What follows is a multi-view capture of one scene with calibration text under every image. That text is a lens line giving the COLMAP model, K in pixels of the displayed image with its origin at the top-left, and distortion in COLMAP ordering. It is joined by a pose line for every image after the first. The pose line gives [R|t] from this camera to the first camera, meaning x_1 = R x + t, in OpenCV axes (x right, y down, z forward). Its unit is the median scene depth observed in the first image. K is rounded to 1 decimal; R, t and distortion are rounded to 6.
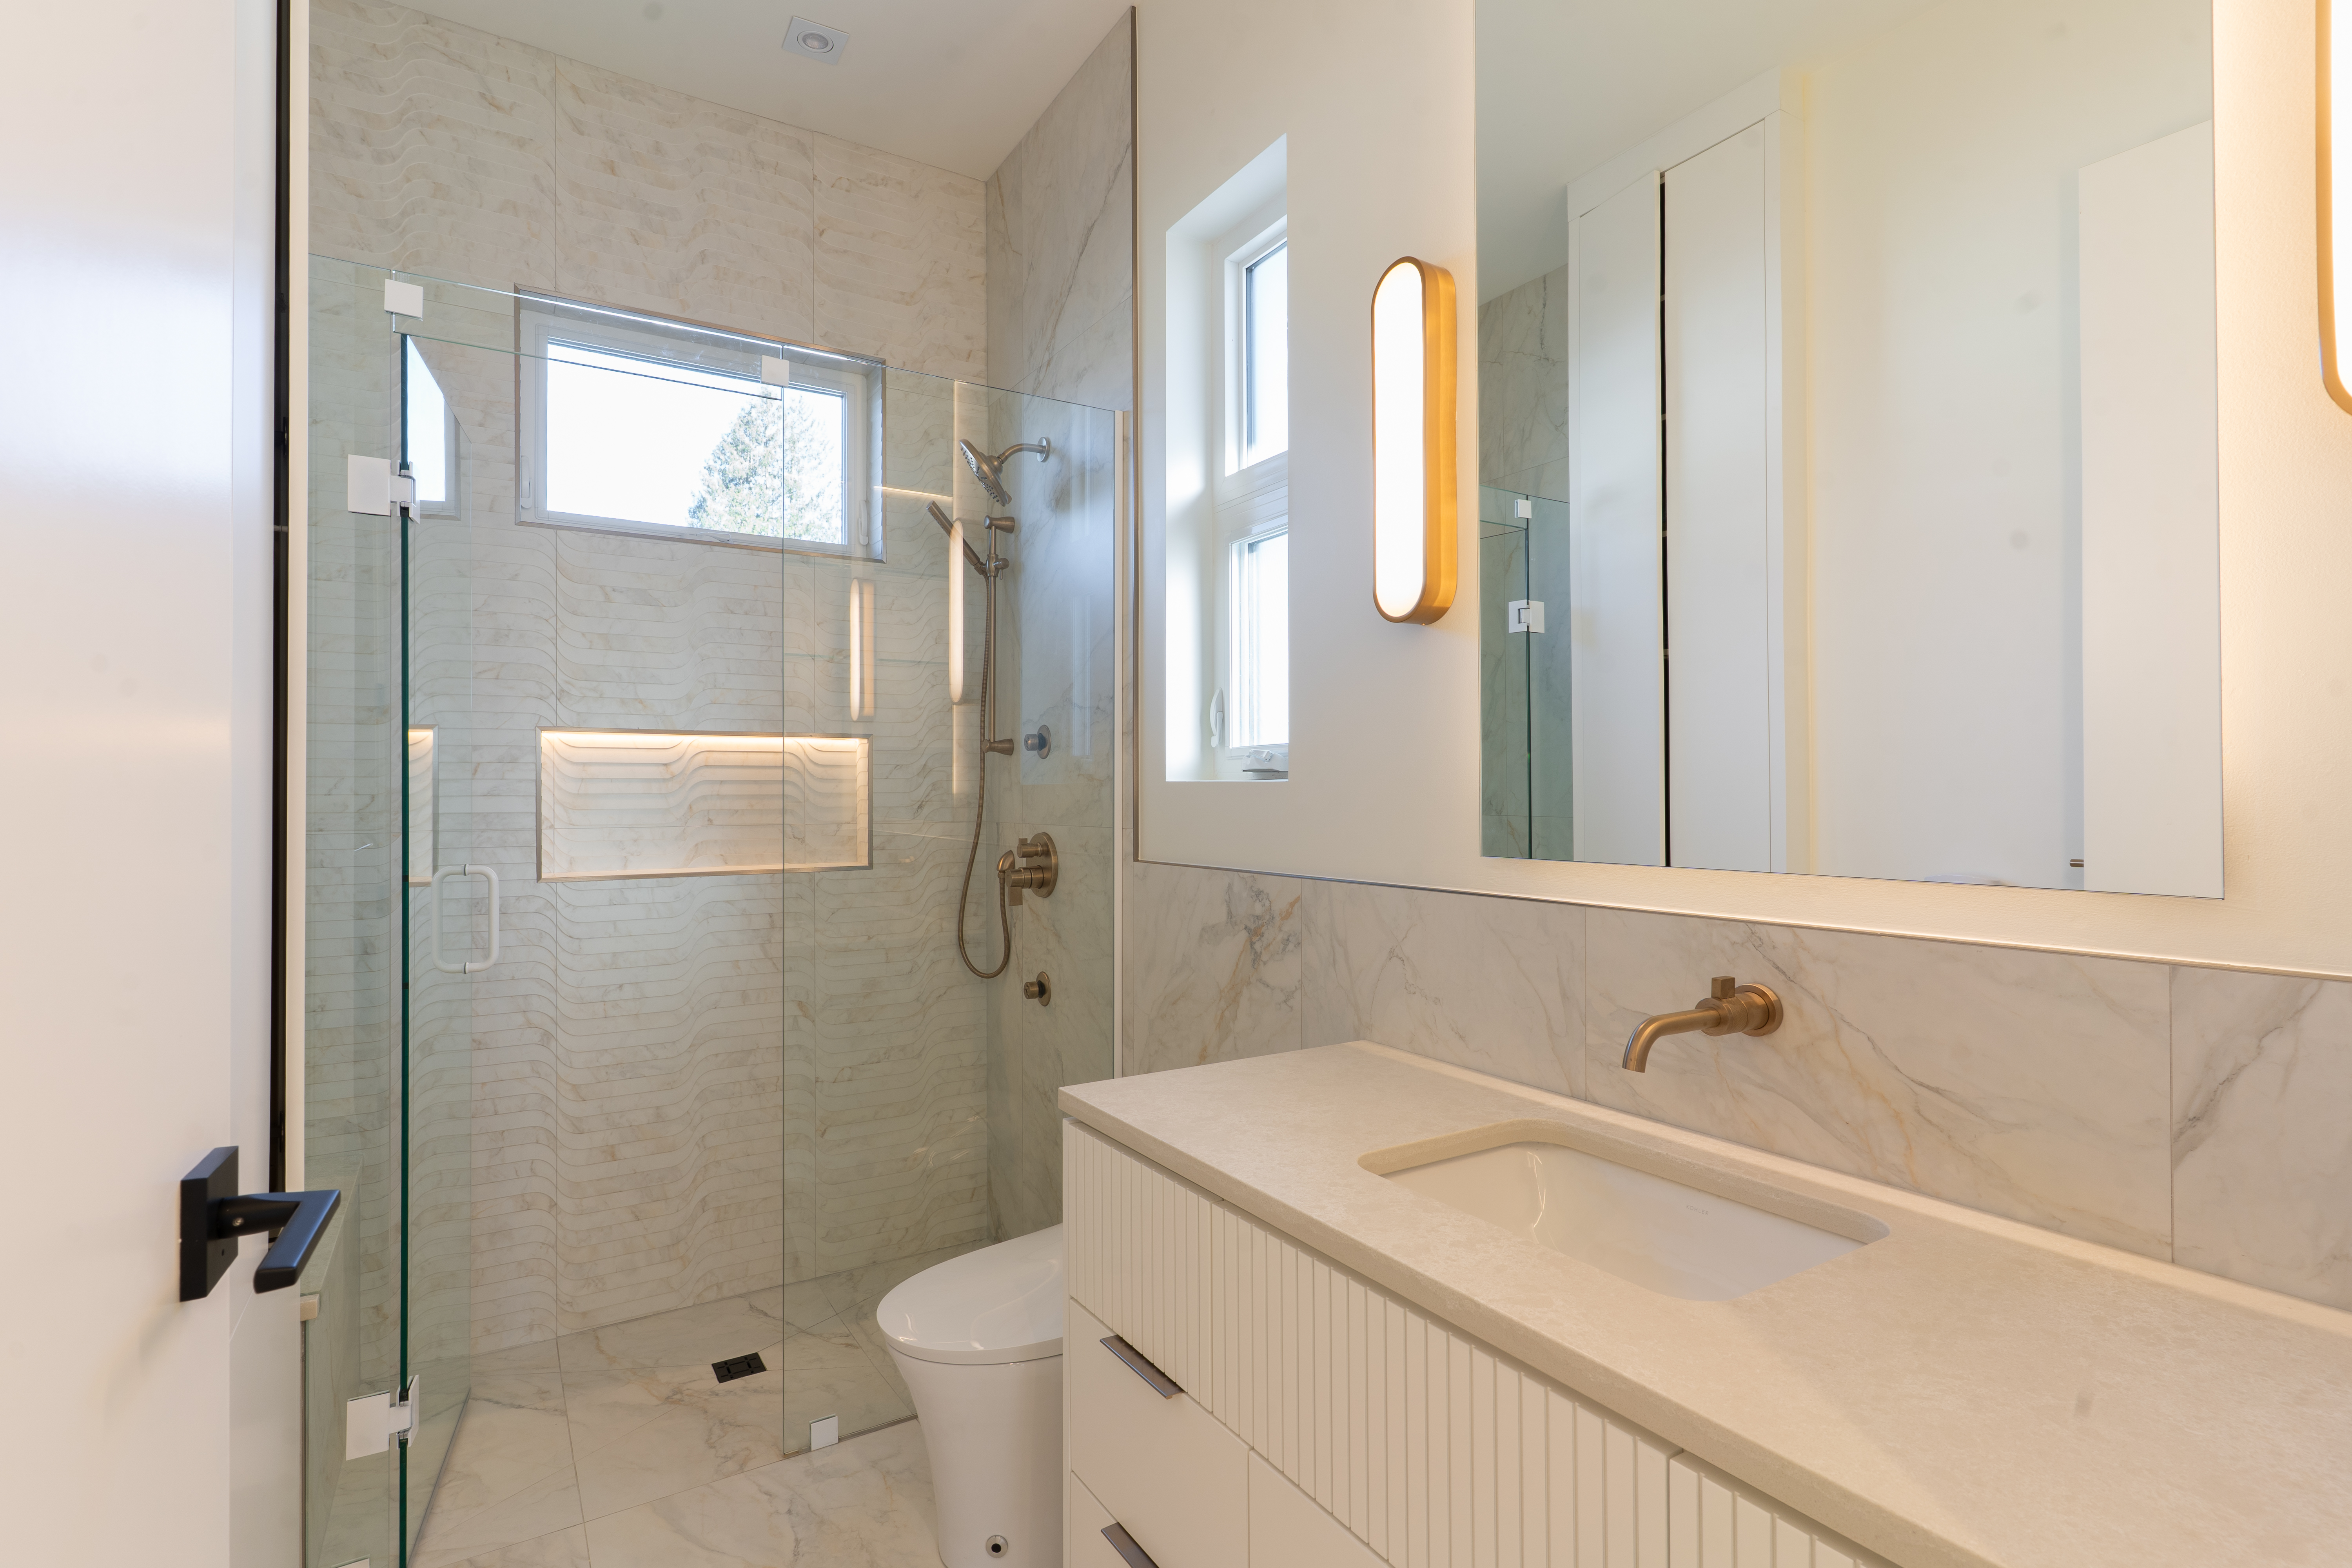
lens RADIAL K [[1124.3, 0, 1176.0], [0, 1124.3, 784.0], [0, 0, 1]] dist [0.002911, 0.000534]
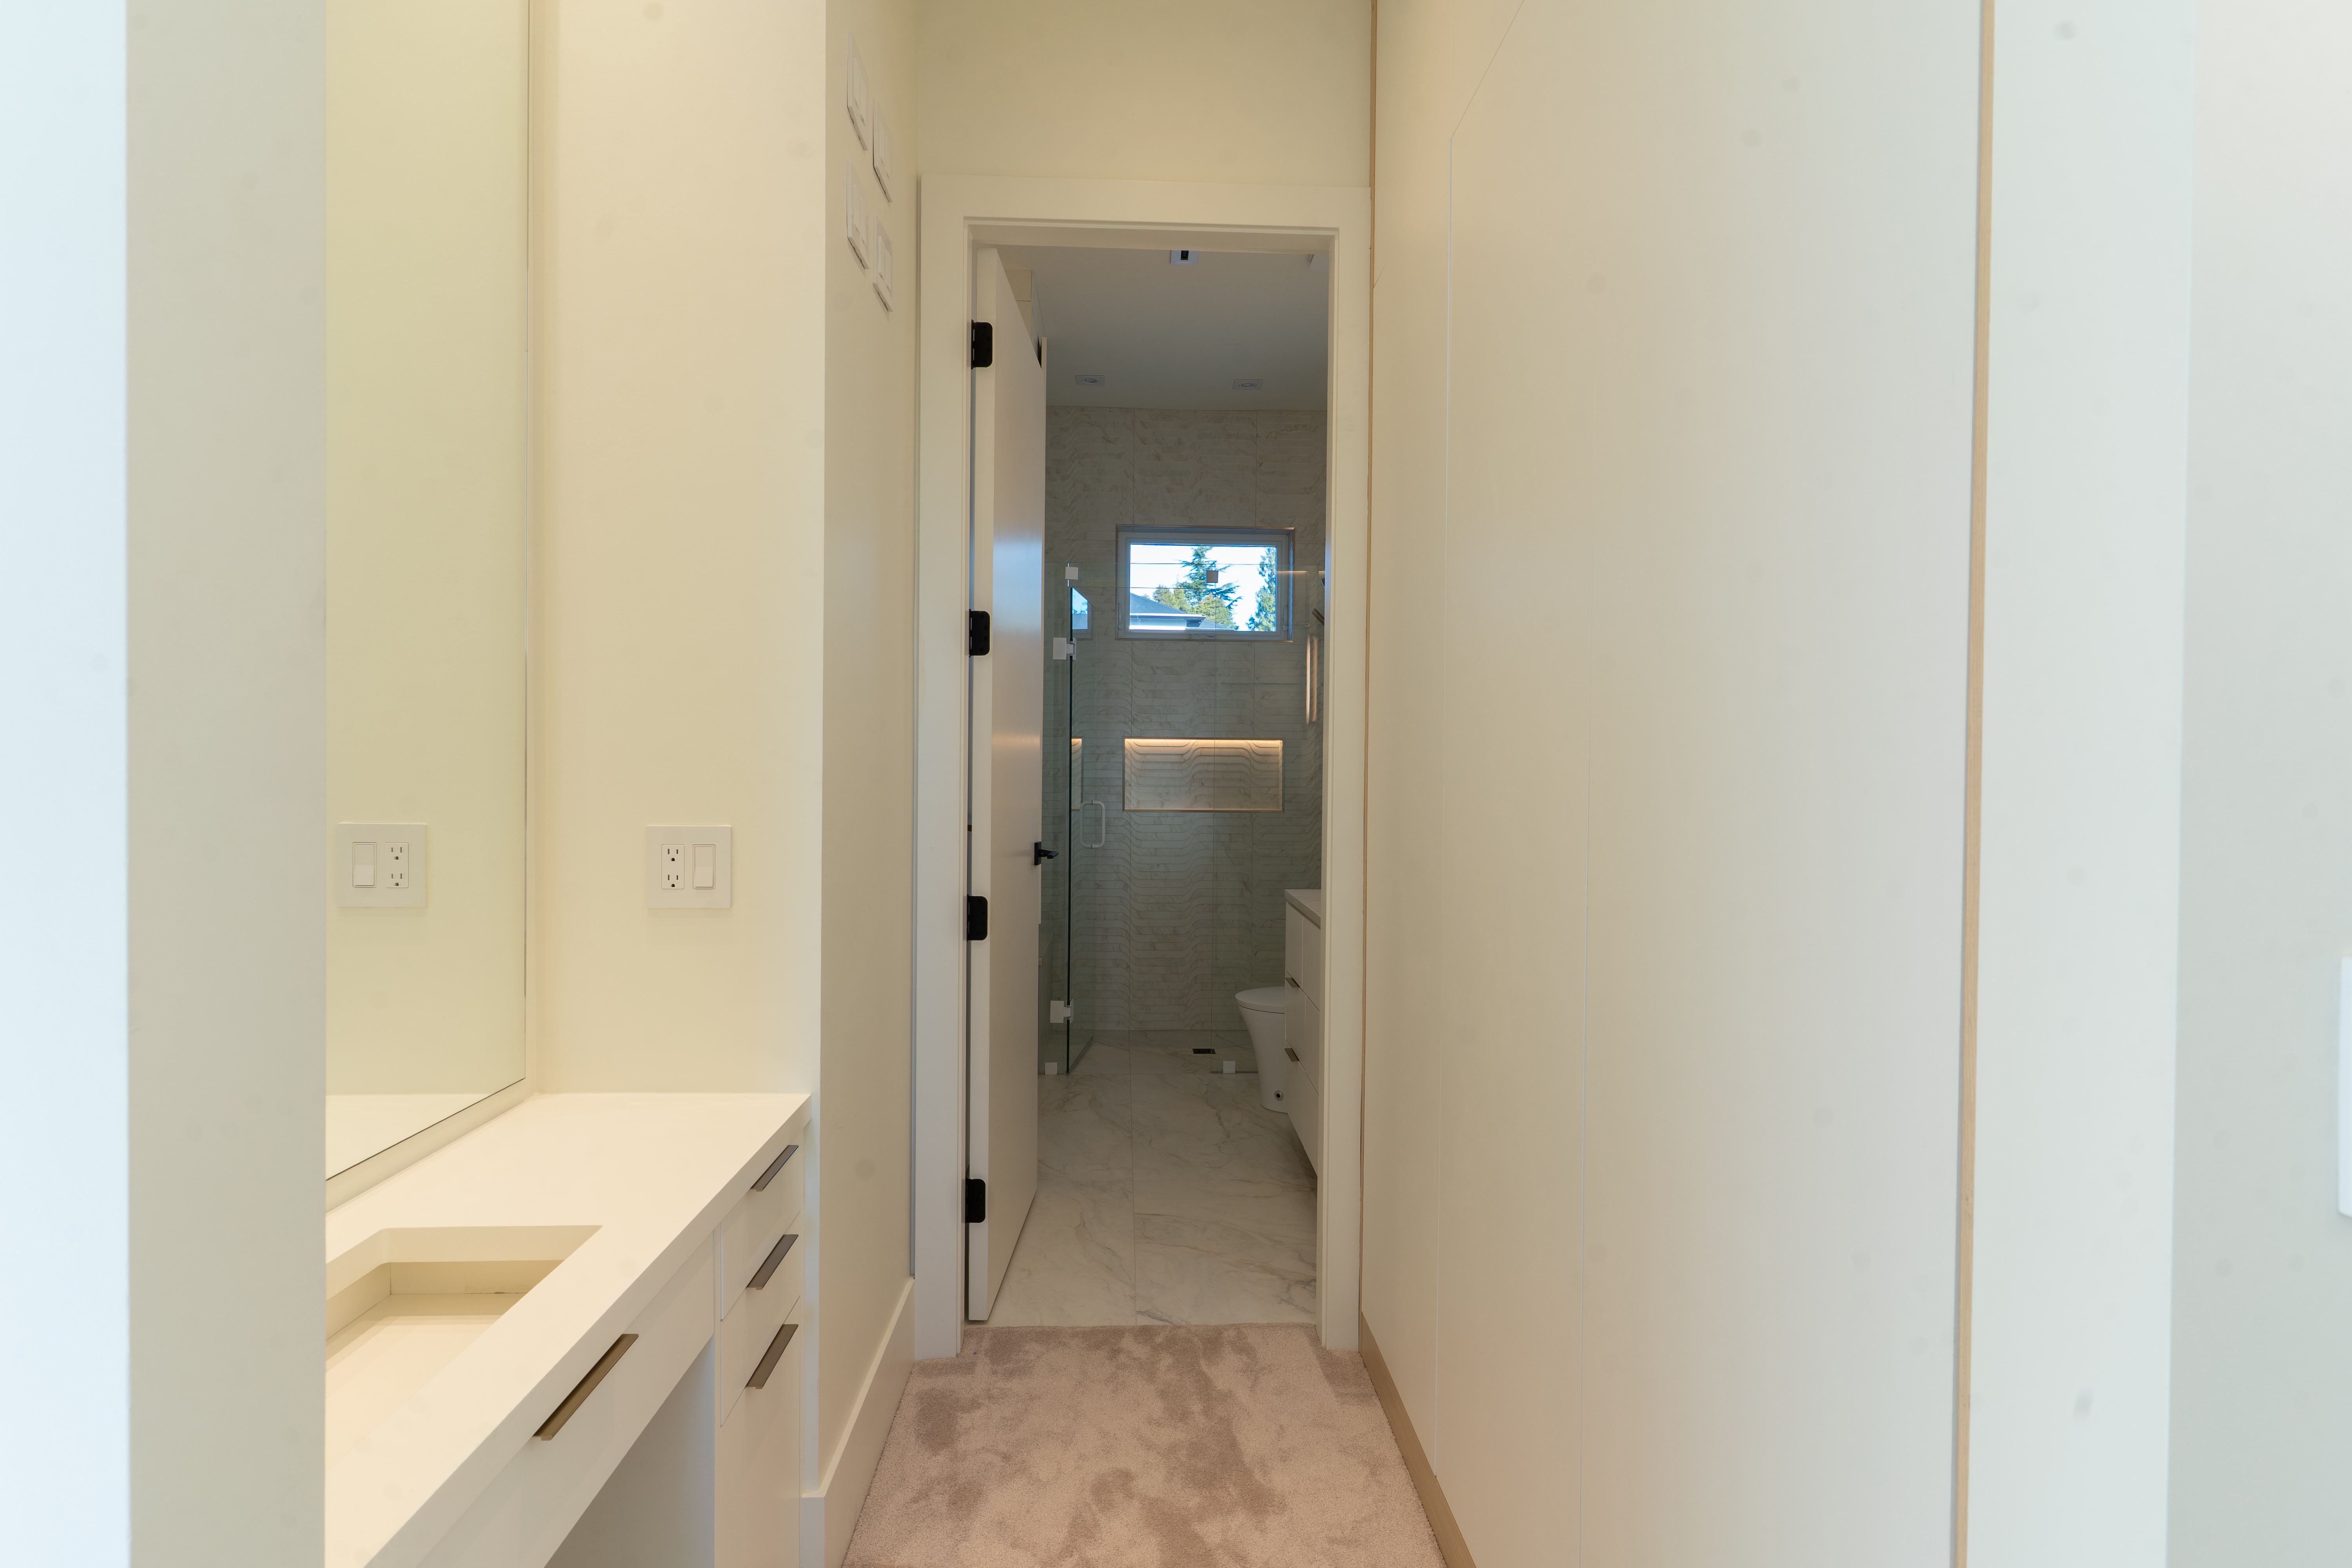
lens RADIAL K [[1124.3, 0, 1176.0], [0, 1124.3, 784.0], [0, 0, 1]] dist [0.002911, 0.000534]
pose [[0.873945, 0.020305, -0.485601, 0.520026], [-0.009620, 0.999654, 0.024486, -0.014989], [0.485931, -0.016728, 0.873837, -0.757801]]
